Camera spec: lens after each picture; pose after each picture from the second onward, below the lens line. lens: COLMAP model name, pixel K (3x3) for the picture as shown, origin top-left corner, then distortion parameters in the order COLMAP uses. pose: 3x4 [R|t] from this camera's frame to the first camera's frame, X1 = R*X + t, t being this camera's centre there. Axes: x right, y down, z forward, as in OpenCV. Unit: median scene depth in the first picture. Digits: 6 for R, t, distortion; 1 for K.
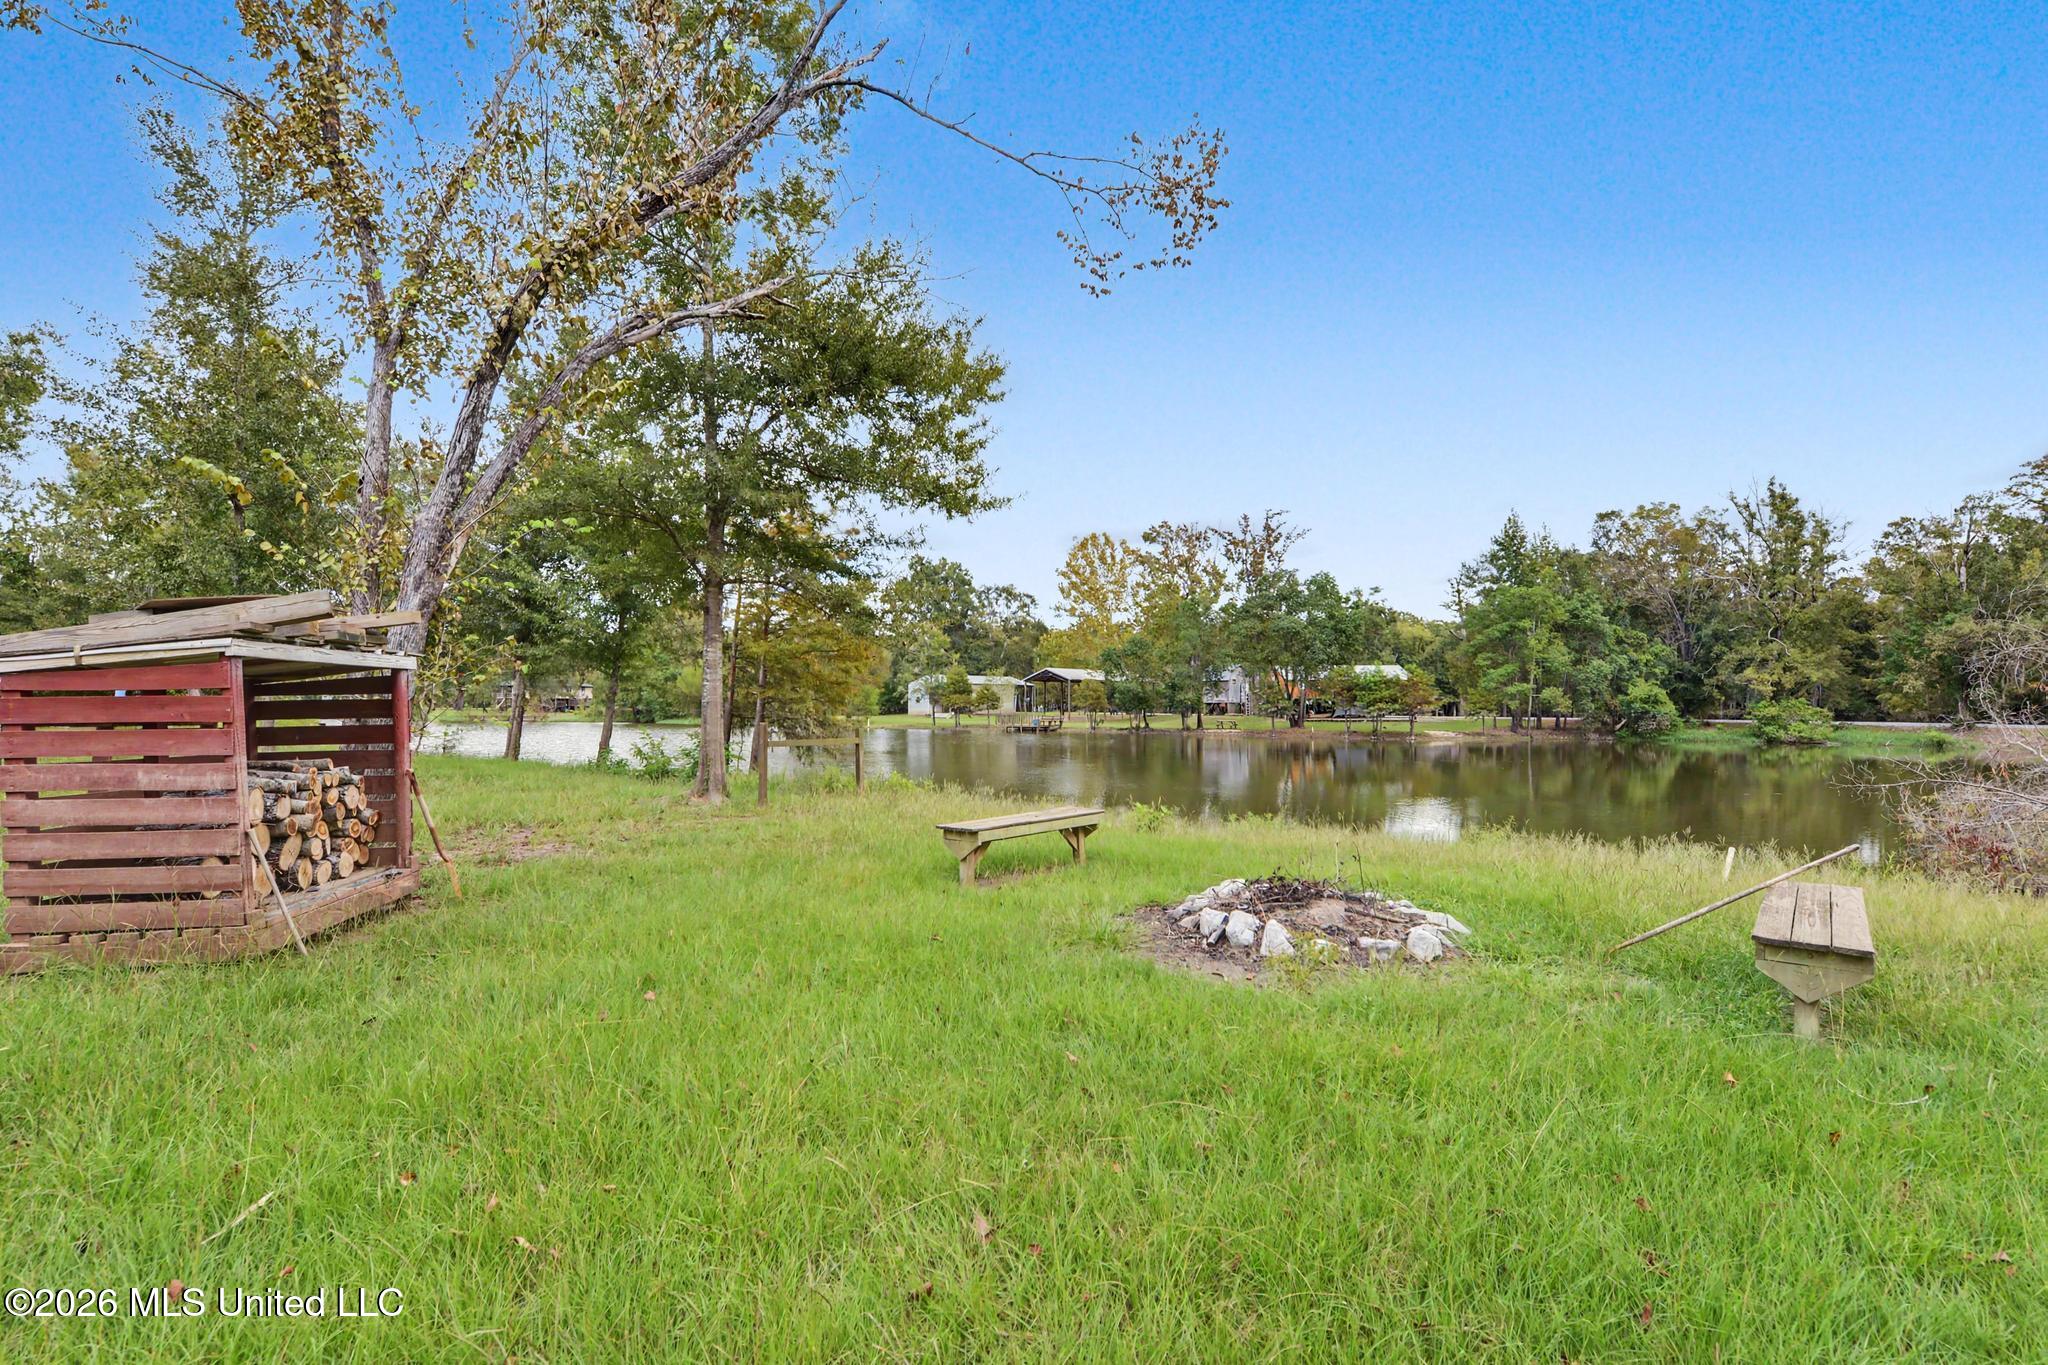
lens RADIAL K [[943.0, 0, 1027.4], [0, 943.0, 699.4], [0, 0, 1]] dist [-0.004261, 0.000087]
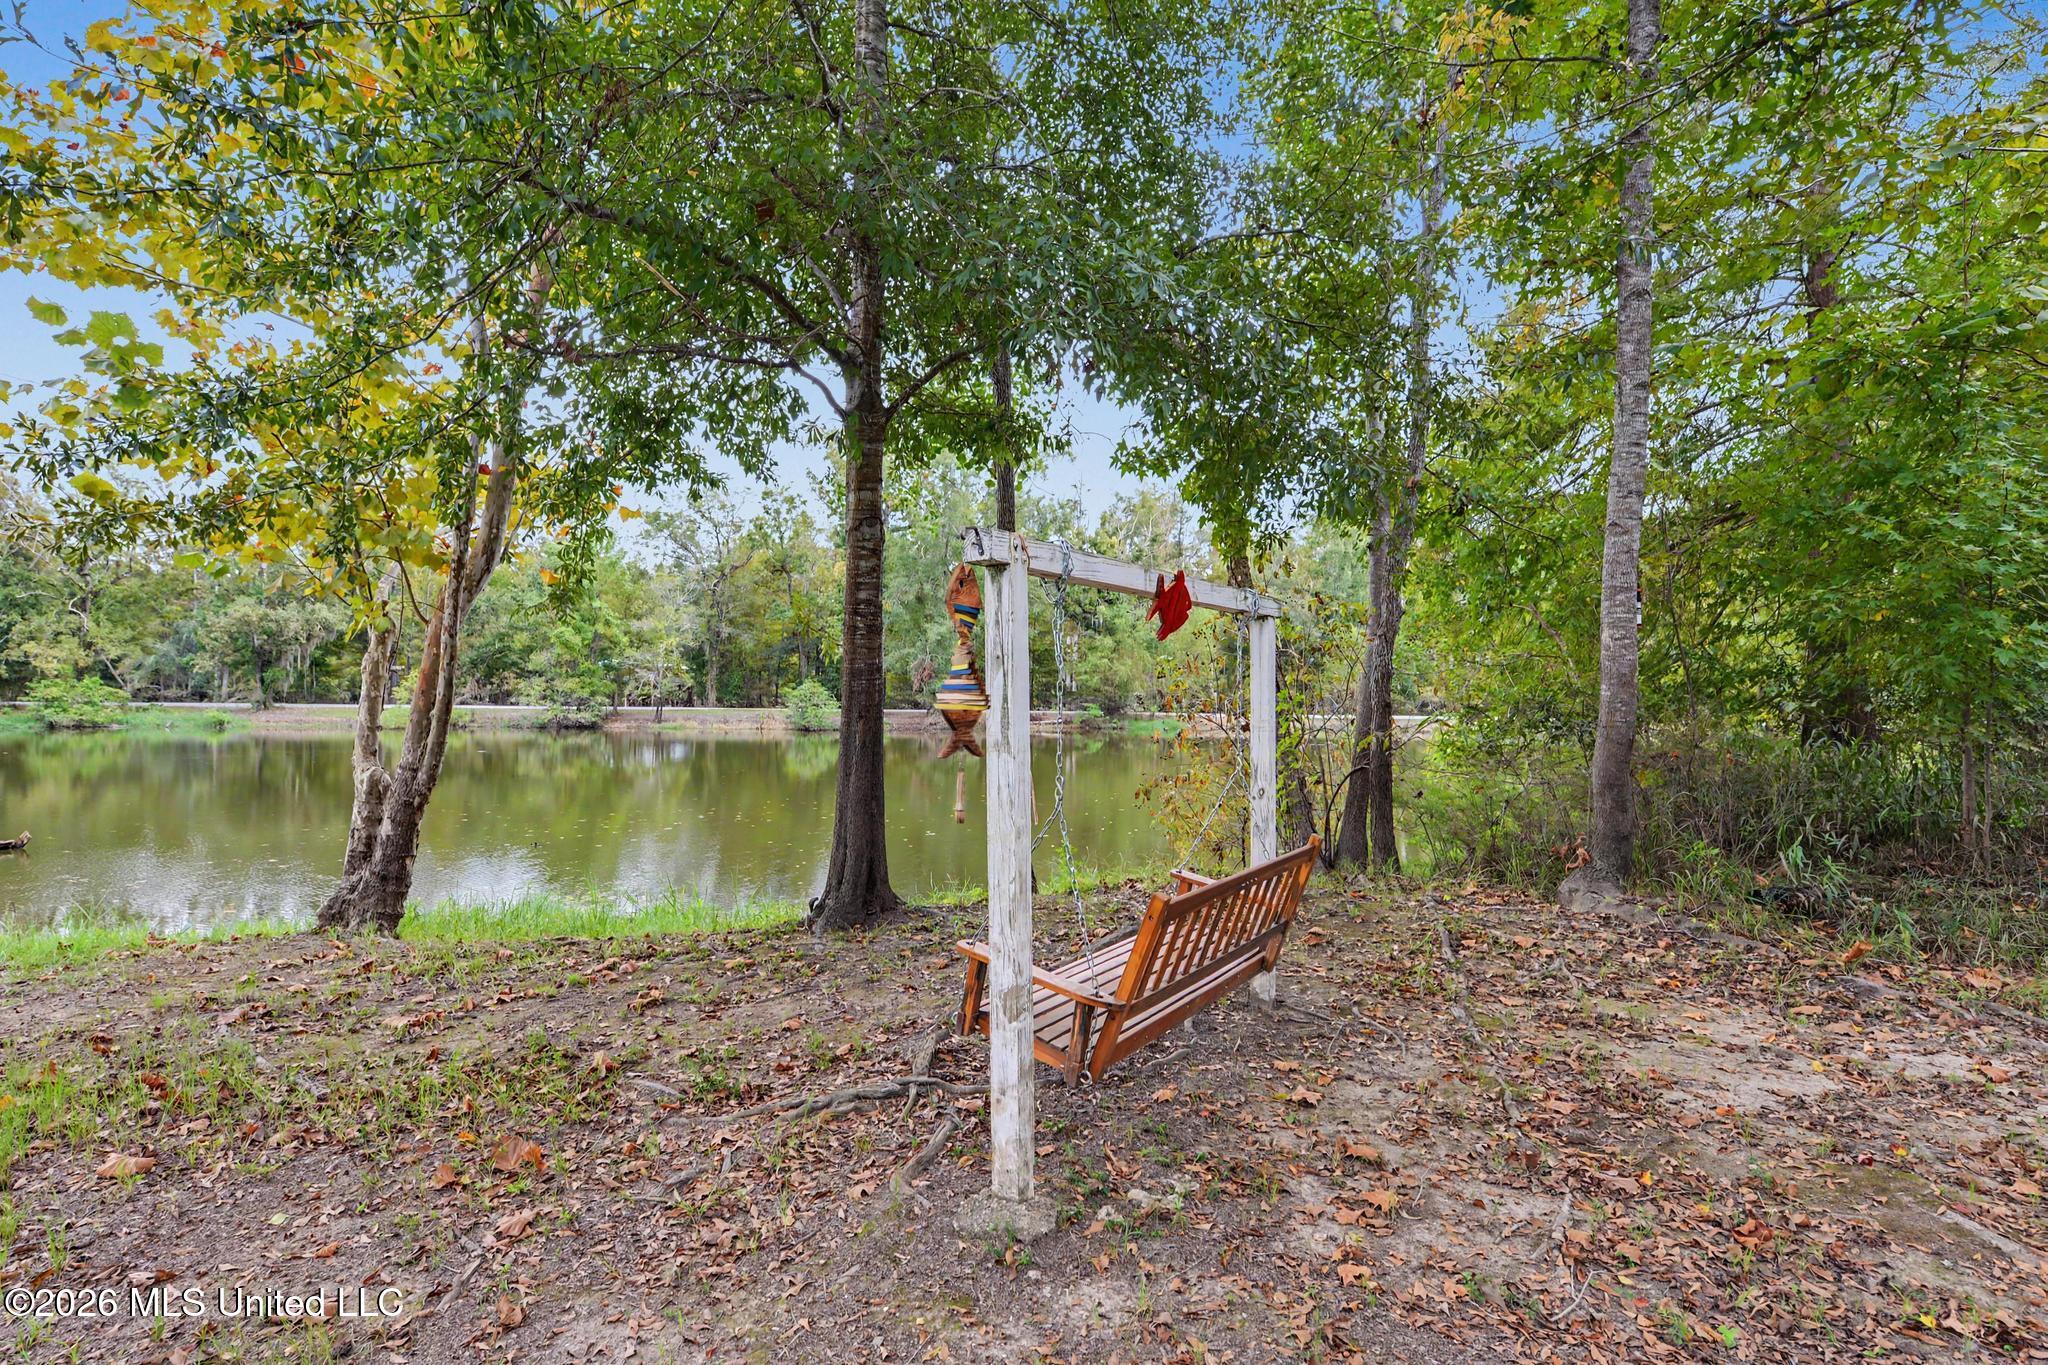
lens RADIAL K [[1040.2, 0, 1027.8], [0, 1040.2, 676.0], [0, 0, 1]] dist [-0.006130, -0.001018]
pose [[0.339650, 0.013253, 0.940458, 0.184380], [-0.009849, 0.999896, -0.010534, -0.000926], [-0.940500, -0.005685, 0.339745, -0.167082]]
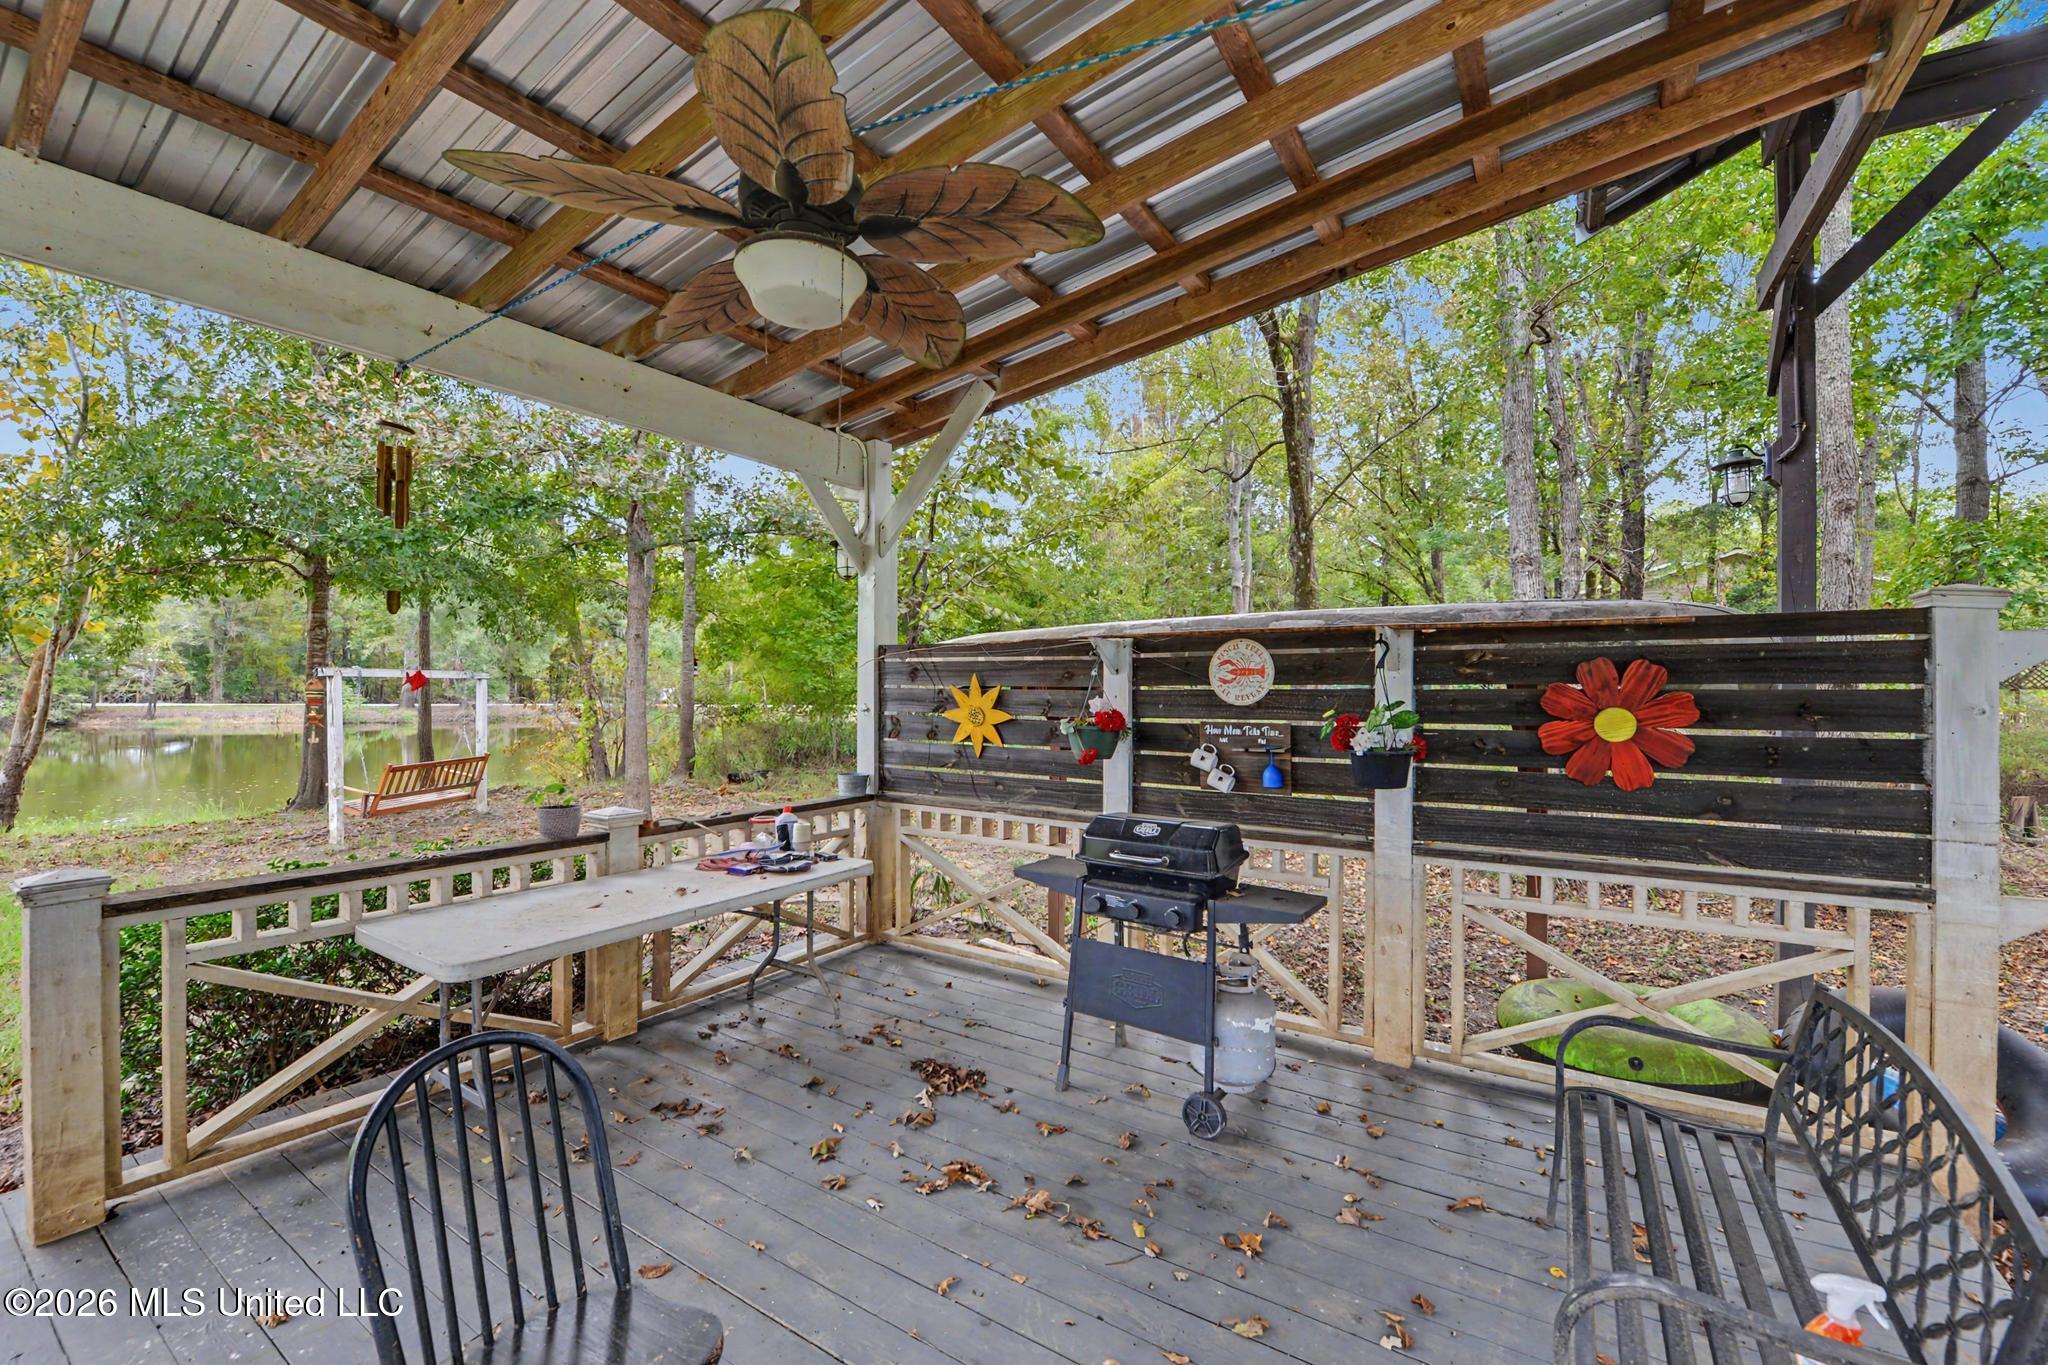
lens RADIAL K [[836.4, 0, 1021.2], [0, 836.4, 689.1], [0, 0, 1]] dist [-0.017259, -0.000911]
pose [[-0.133636, -0.004925, 0.991018, 0.088019], [-0.012098, 0.999921, 0.003338, -0.005412], [-0.990957, -0.011544, -0.133685, -0.236775]]
